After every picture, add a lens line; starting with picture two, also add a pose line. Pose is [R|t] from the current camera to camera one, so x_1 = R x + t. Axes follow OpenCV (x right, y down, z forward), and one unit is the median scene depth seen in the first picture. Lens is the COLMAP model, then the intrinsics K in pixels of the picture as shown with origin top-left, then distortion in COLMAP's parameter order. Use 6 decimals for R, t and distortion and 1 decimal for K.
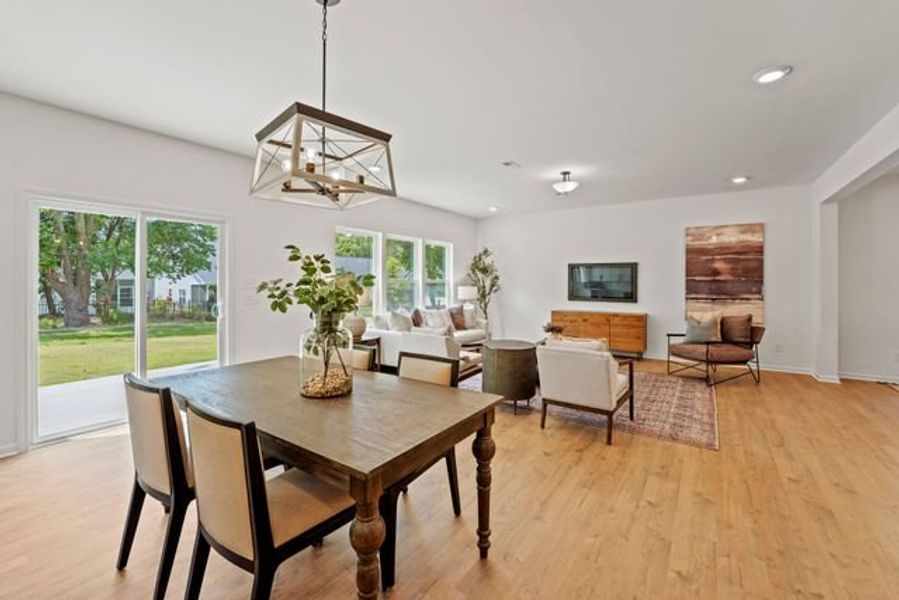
lens RADIAL K [[375.2, 0, 453.9], [0, 375.2, 277.6], [0, 0, 1]] dist [-0.014822, -0.000108]
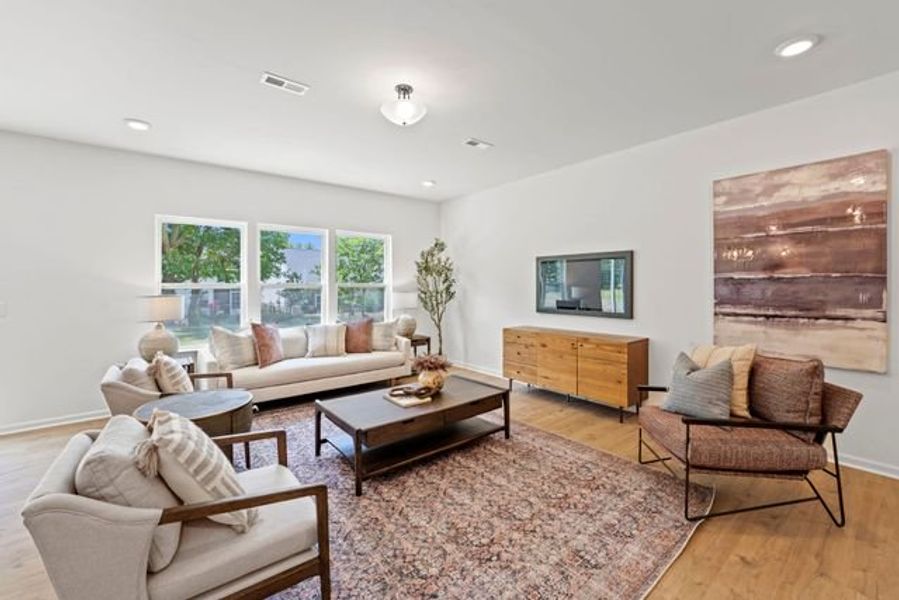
lens RADIAL K [[371.8, 0, 455.2], [0, 371.8, 284.6], [0, 0, 1]] dist [-0.010454, 0.000308]
pose [[0.959748, -0.008429, -0.280735, 0.419065], [0.010297, 0.999934, 0.005179, 0.007770], [0.280672, -0.007861, 0.959771, 0.393064]]
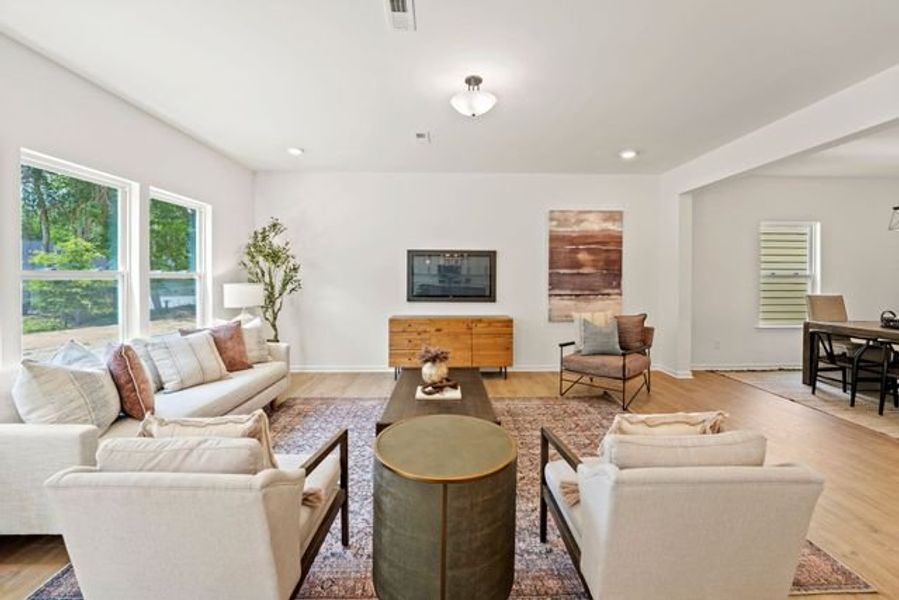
lens RADIAL K [[375.2, 0, 453.9], [0, 375.2, 277.6], [0, 0, 1]] dist [-0.014822, -0.000108]
pose [[0.812431, -0.004873, 0.583037, -0.041045], [-0.005062, 0.999868, 0.015410, 0.004711], [-0.583036, -0.015471, 0.812299, 0.448372]]
